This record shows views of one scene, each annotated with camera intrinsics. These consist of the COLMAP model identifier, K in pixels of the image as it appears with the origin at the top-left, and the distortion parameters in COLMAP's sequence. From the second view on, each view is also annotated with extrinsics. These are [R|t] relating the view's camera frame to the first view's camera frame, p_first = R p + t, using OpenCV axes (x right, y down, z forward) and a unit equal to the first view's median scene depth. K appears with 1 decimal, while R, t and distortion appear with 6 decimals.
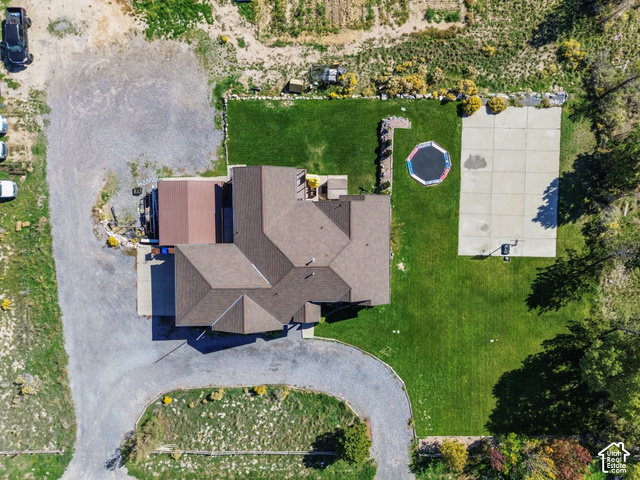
lens RADIAL K [[455.8, 0, 321.6], [0, 455.8, 239.6], [0, 0, 1]] dist [0.048158, -0.036606]
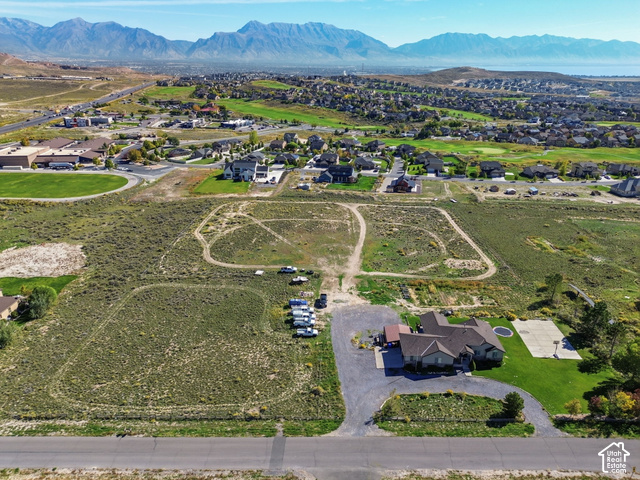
lens RADIAL K [[455.8, 0, 320.2], [0, 455.8, 241.3], [0, 0, 1]] dist [0.048158, -0.036606]
pose [[0.999280, 0.018686, -0.033011, -0.582722], [-0.037307, 0.326639, -0.944412, 1.821613], [-0.006865, 0.944964, 0.327101, -0.142354]]
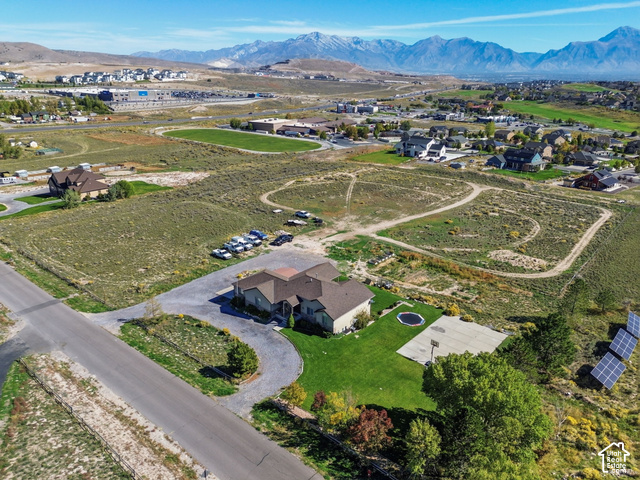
lens RADIAL K [[455.8, 0, 319.3], [0, 455.8, 238.5], [0, 0, 1]] dist [0.048158, -0.036606]
pose [[0.754058, 0.226058, -0.616680, 0.884393], [-0.656030, 0.213545, -0.723895, 1.086796], [-0.031954, 0.950419, 0.309326, 0.269407]]
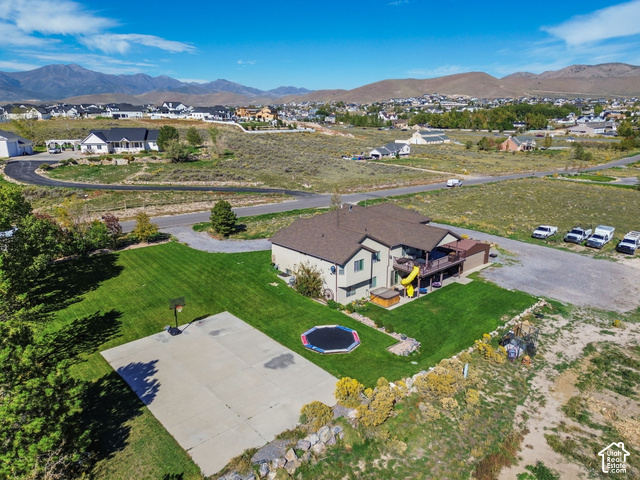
lens RADIAL K [[455.8, 0, 316.1], [0, 455.8, 238.7], [0, 0, 1]] dist [0.048158, -0.036606]
pose [[-0.739008, 0.173395, -0.651001, 0.684885], [-0.672883, -0.237448, 0.700604, -0.610324], [-0.033098, 0.955800, 0.292150, 0.632303]]
